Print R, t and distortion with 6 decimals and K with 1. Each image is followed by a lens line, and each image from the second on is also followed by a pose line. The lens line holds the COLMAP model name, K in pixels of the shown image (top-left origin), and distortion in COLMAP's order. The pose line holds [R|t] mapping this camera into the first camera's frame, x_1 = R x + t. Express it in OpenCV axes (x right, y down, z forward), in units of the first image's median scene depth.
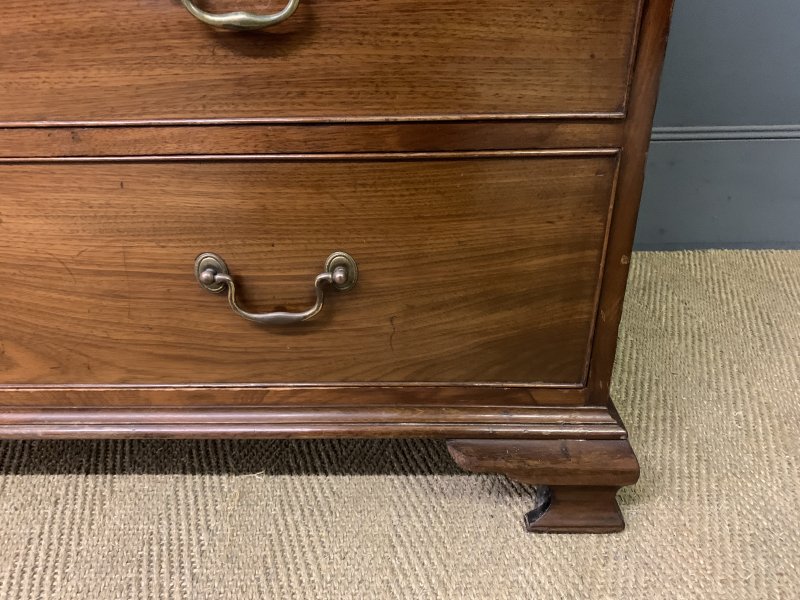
lens RADIAL K [[615.2, 0, 390.7], [0, 615.2, 291.7], [0, 0, 1]] dist [0.029374, -0.018698]
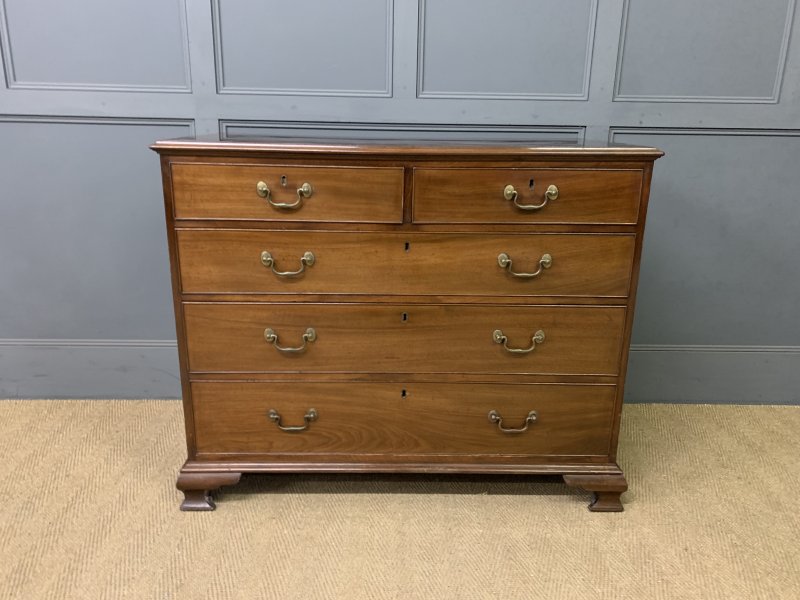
lens RADIAL K [[615.2, 0, 391.5], [0, 615.2, 294.8], [0, 0, 1]] dist [0.029374, -0.018698]
pose [[0.998519, 0.025676, 0.047959, -0.902083], [-0.015720, 0.980184, -0.197463, -0.008220], [-0.052078, 0.196416, 0.979137, -2.043516]]
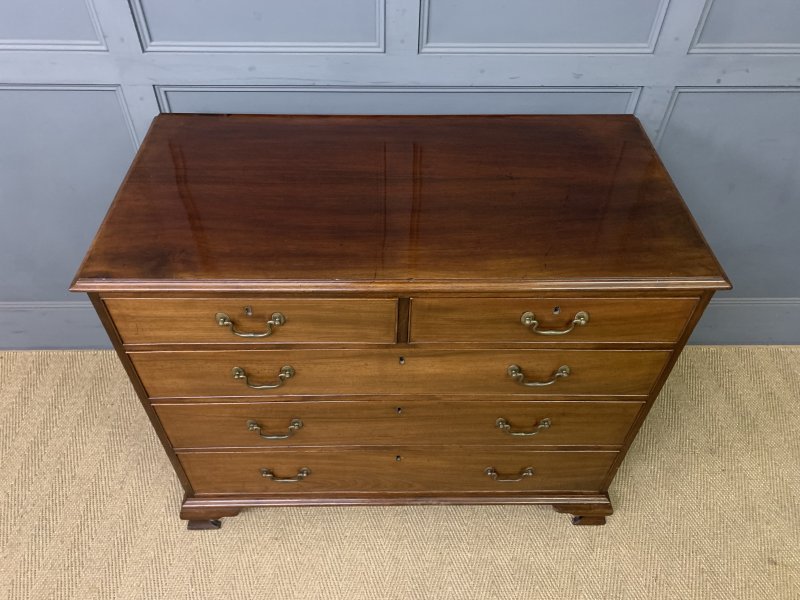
lens RADIAL K [[615.2, 0, 392.5], [0, 615.2, 296.9], [0, 0, 1]] dist [0.029374, -0.018698]
pose [[0.998609, -0.003550, 0.052613, -0.865398], [-0.013075, 0.949908, 0.312256, -1.696843], [-0.051086, -0.312509, 0.948540, -1.554967]]
